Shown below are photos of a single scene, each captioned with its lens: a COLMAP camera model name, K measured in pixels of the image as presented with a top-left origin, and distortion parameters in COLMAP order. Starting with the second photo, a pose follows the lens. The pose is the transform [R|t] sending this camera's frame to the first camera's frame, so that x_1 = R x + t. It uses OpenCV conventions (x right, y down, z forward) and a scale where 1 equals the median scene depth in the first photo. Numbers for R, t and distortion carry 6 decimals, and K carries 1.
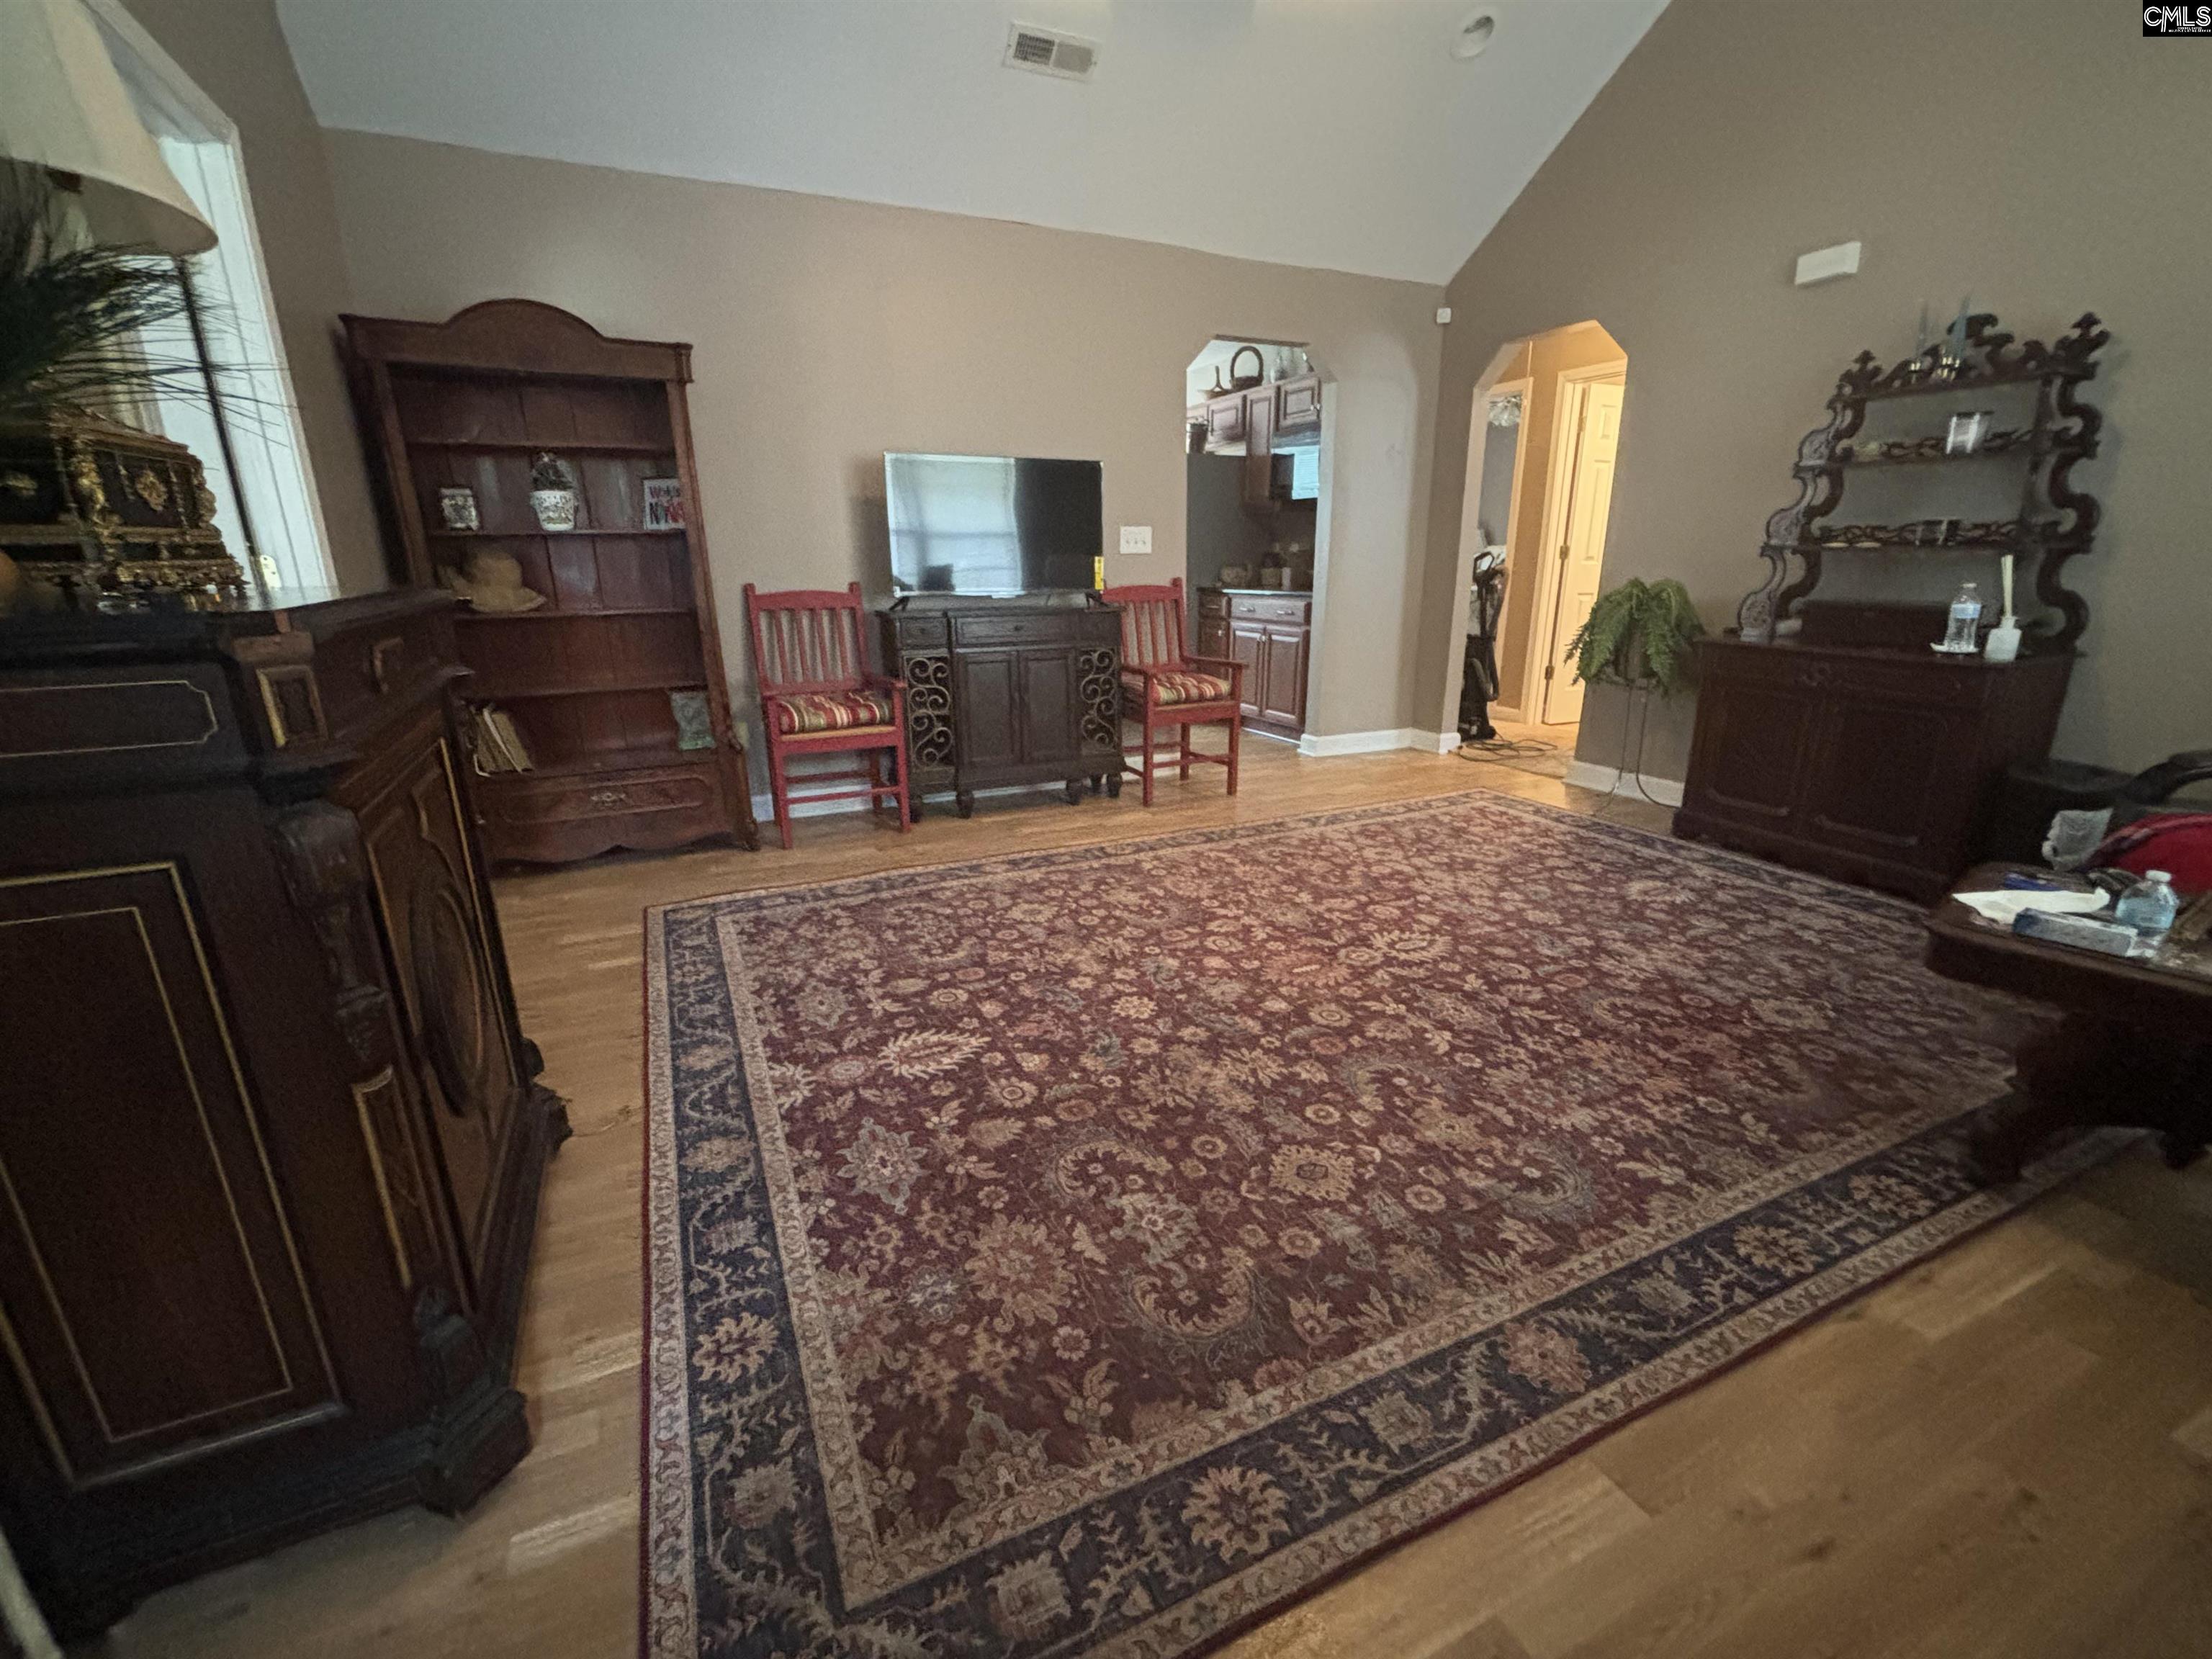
lens RADIAL K [[943.6, 0, 1096.8], [0, 943.6, 842.7], [0, 0, 1]] dist [0.033254, -0.037345]
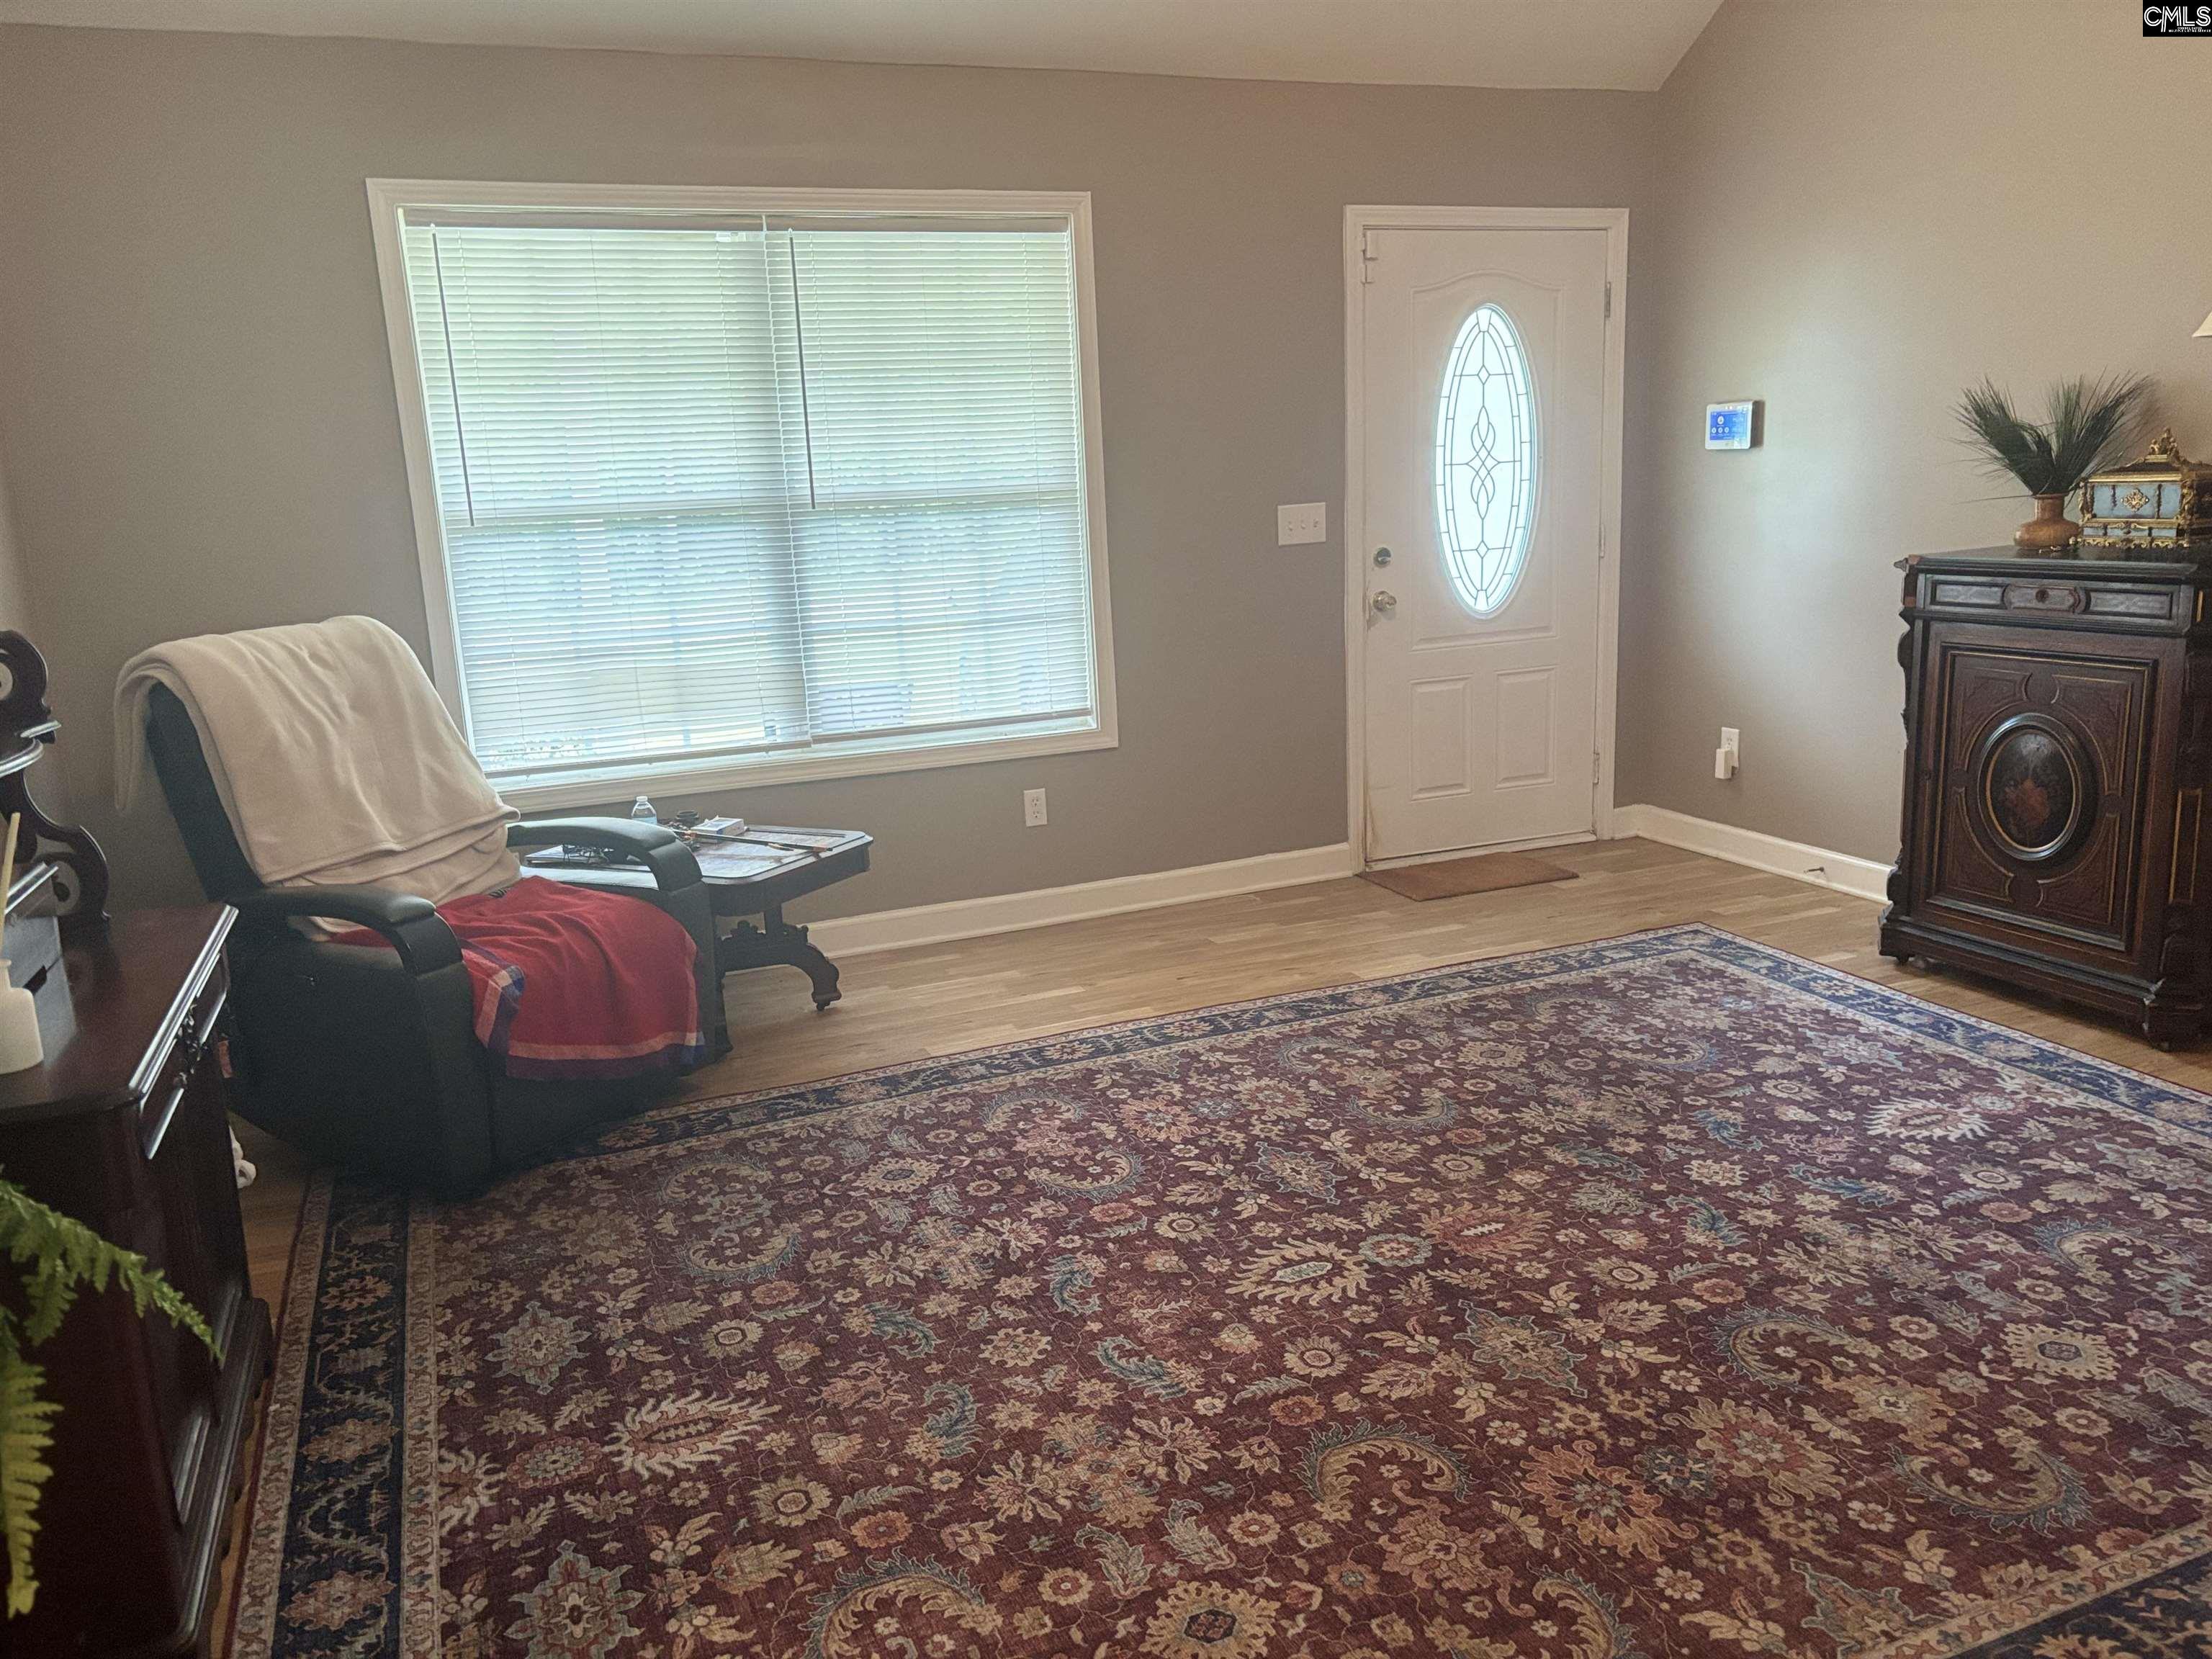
lens RADIAL K [[1665.8, 0, 1106.0], [0, 1665.8, 829.5], [0, 0, 1]] dist [0.053794, -0.057951]
pose [[-0.997491, 0.044992, 0.054654, 0.404050], [0.066088, 0.868555, 0.491167, -0.692711], [-0.025372, 0.493546, -0.869349, 1.867077]]
